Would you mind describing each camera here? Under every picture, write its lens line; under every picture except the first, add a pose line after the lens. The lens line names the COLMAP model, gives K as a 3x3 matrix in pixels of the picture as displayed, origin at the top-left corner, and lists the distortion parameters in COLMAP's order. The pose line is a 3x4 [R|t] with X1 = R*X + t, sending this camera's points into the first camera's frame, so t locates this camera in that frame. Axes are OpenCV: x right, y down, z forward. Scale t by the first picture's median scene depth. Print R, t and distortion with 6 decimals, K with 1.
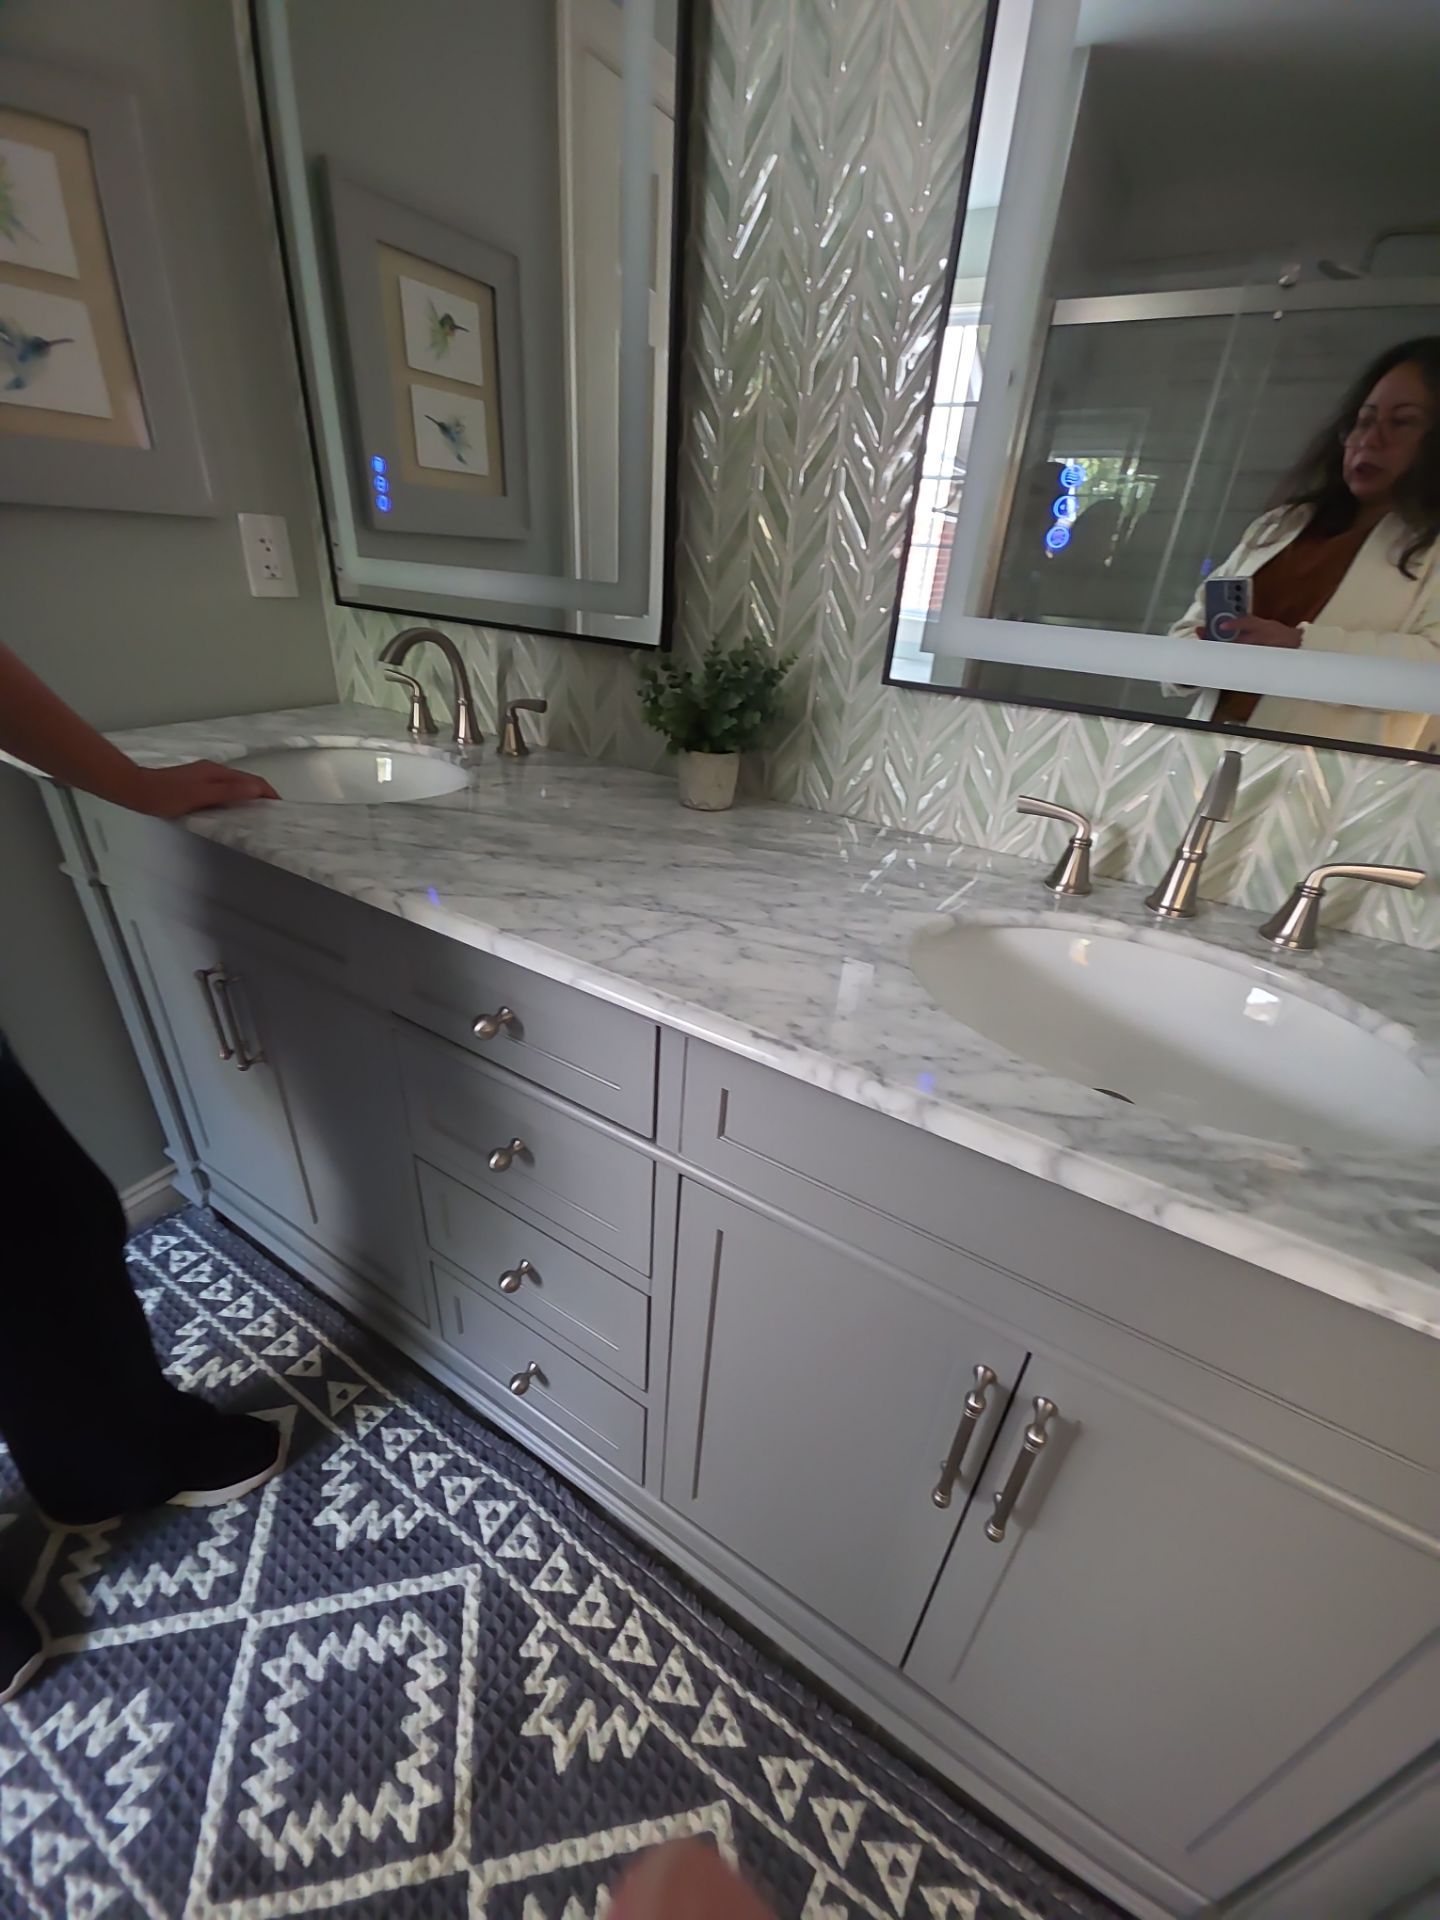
lens RADIAL K [[759.0, 0, 720.0], [0, 759.0, 960.0], [0, 0, 1]] dist [0.013292, -0.006496]
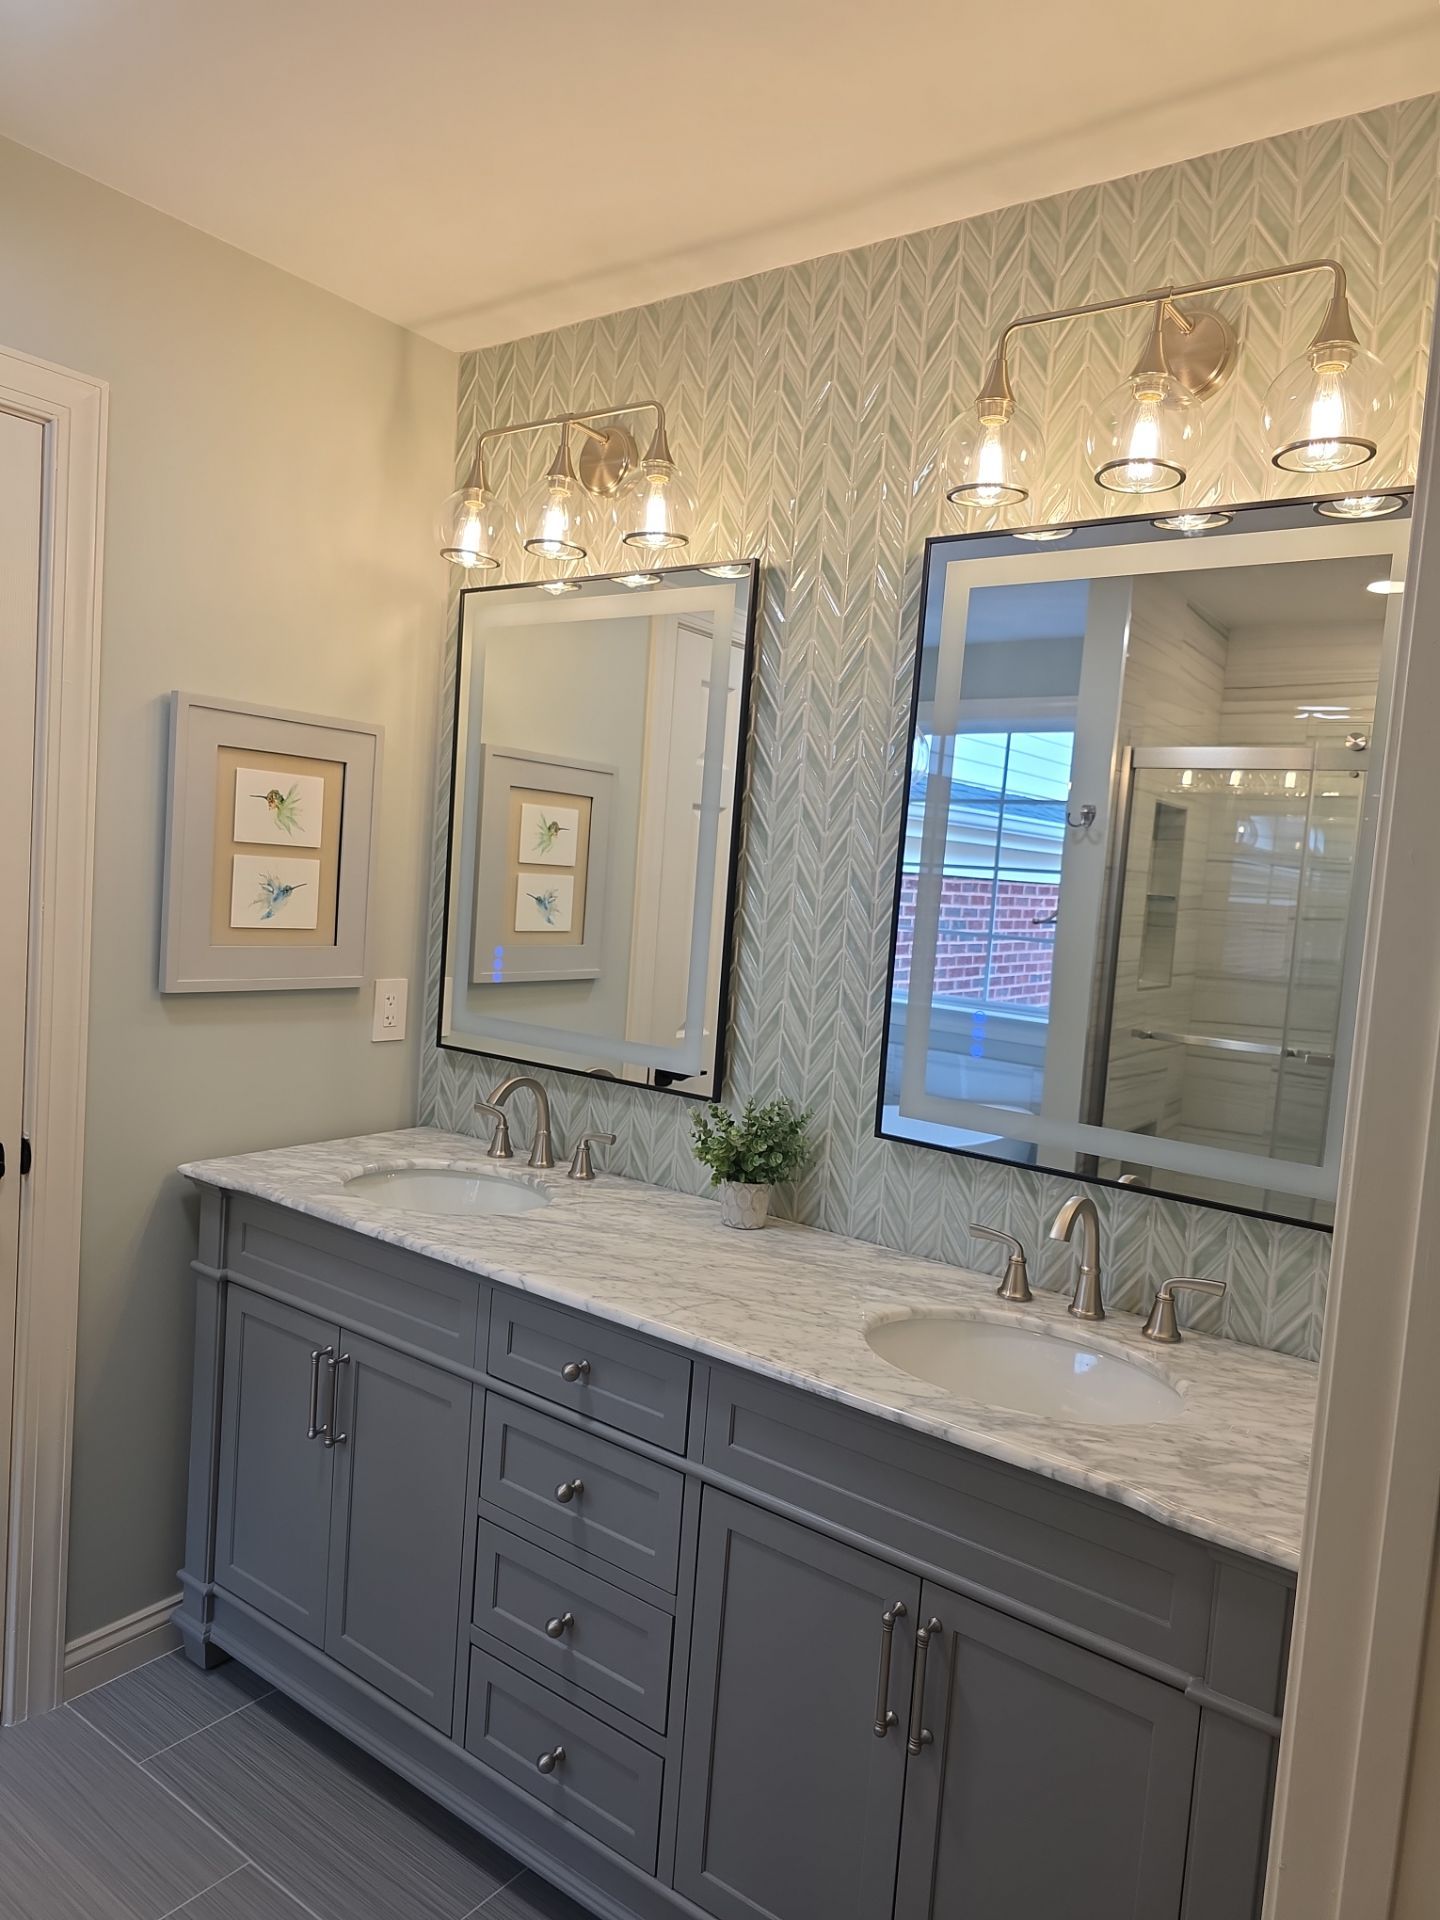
lens RADIAL K [[1261.4, 0, 718.4], [0, 1261.4, 972.2], [0, 0, 1]] dist [0.057300, -0.057309]
pose [[0.996358, 0.014546, -0.084019, 0.117931], [-0.047470, 0.913151, -0.404849, 0.272274], [0.070833, 0.407362, 0.910516, -1.109035]]
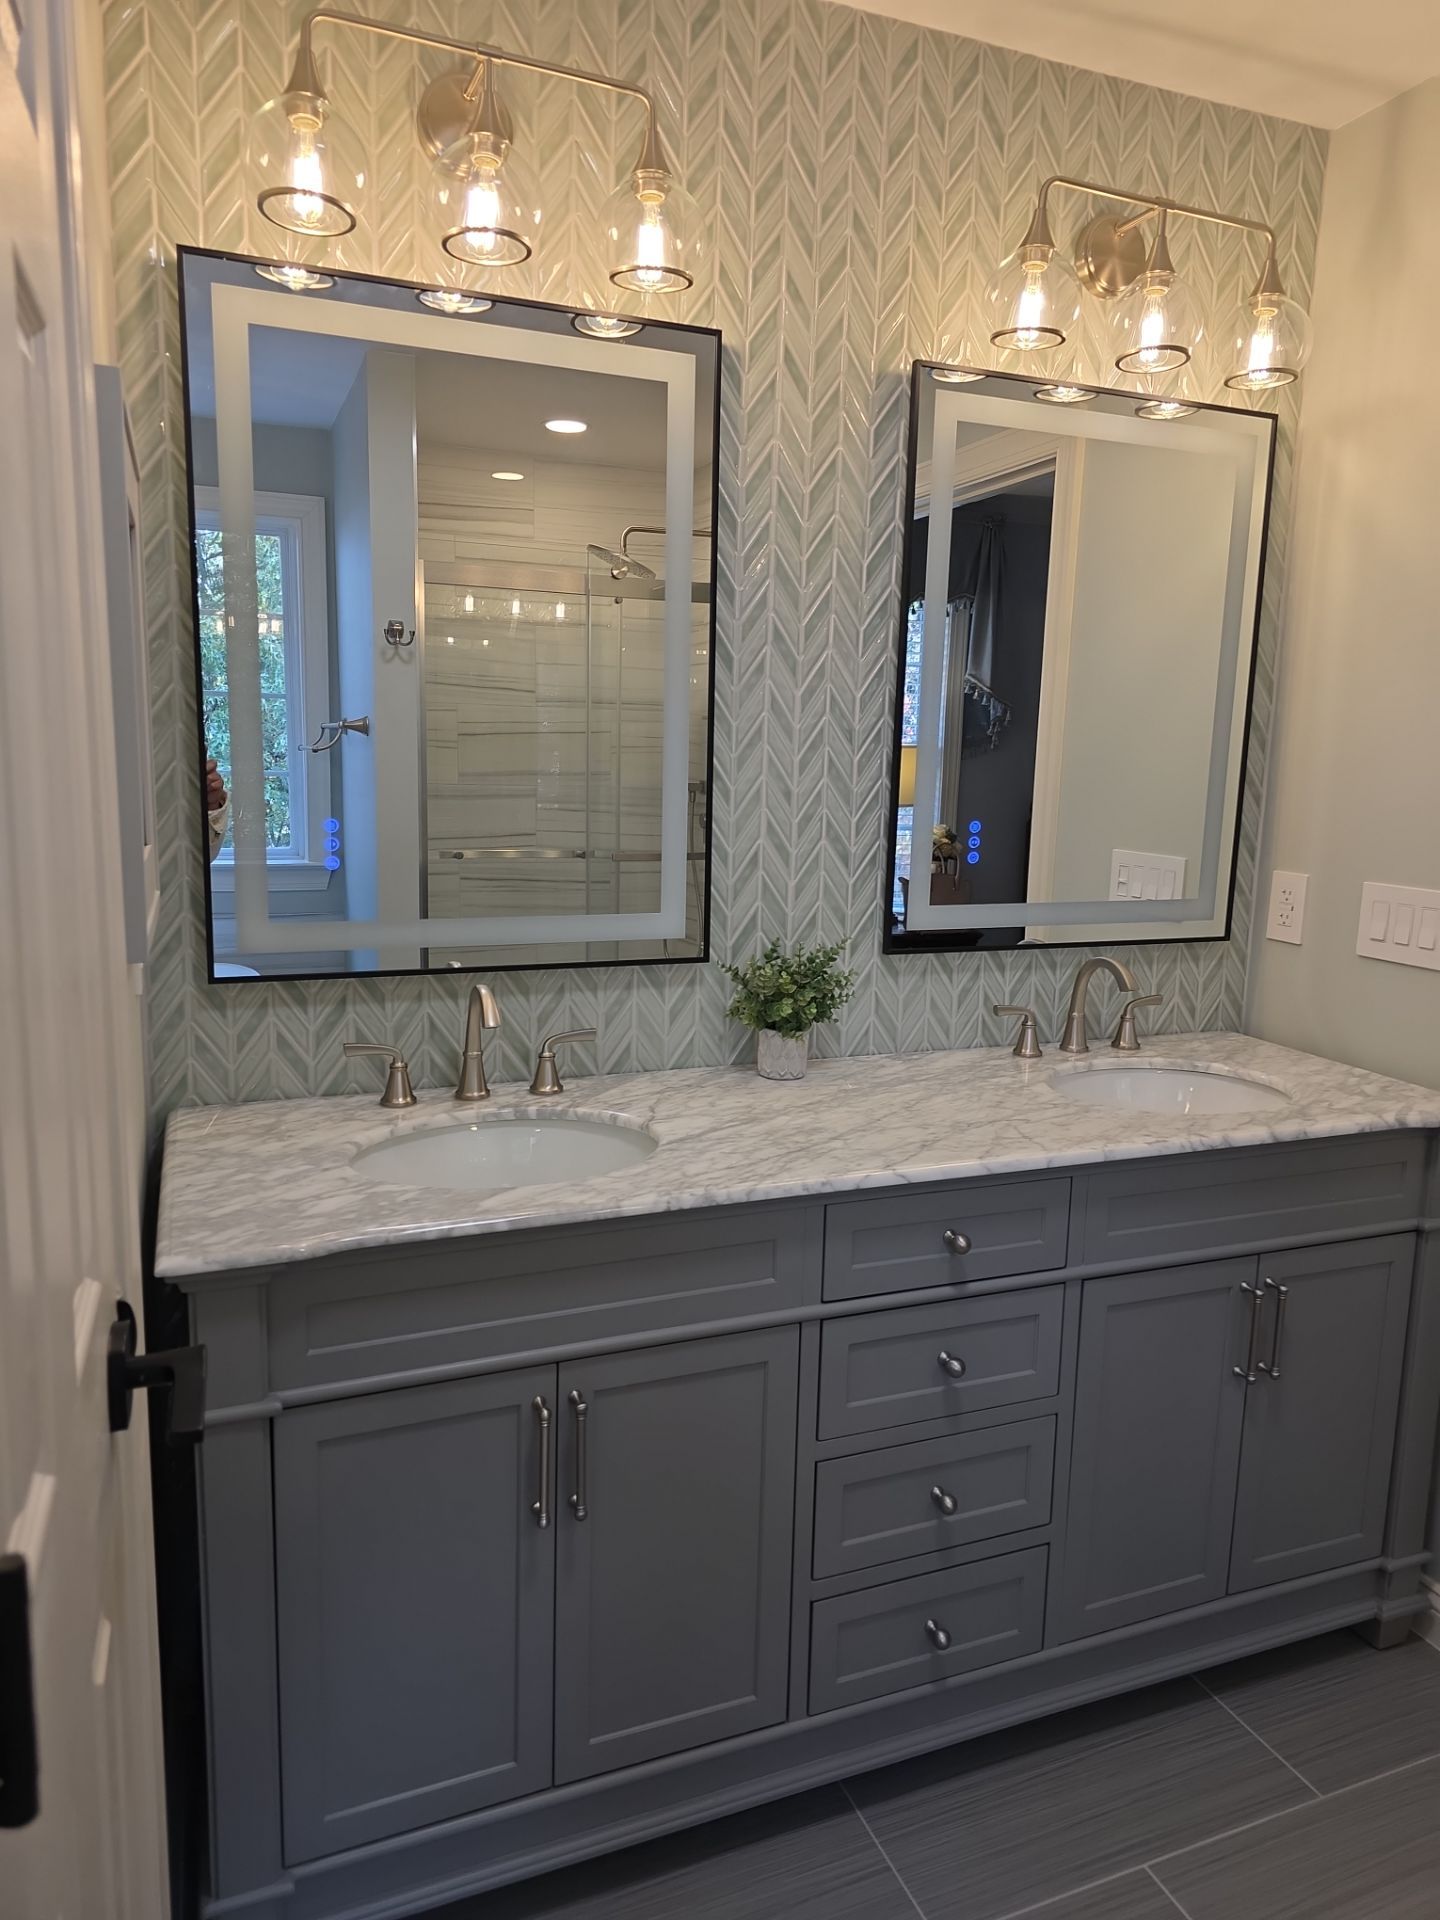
lens RADIAL K [[1310.7, 0, 737.4], [0, 1310.7, 941.9], [0, 0, 1]] dist [0.057588, -0.055457]
pose [[0.590297, -0.172485, 0.788542, -1.778738], [0.387202, 0.917677, -0.089125, -0.270063], [-0.708254, 0.357935, 0.608489, -0.261291]]
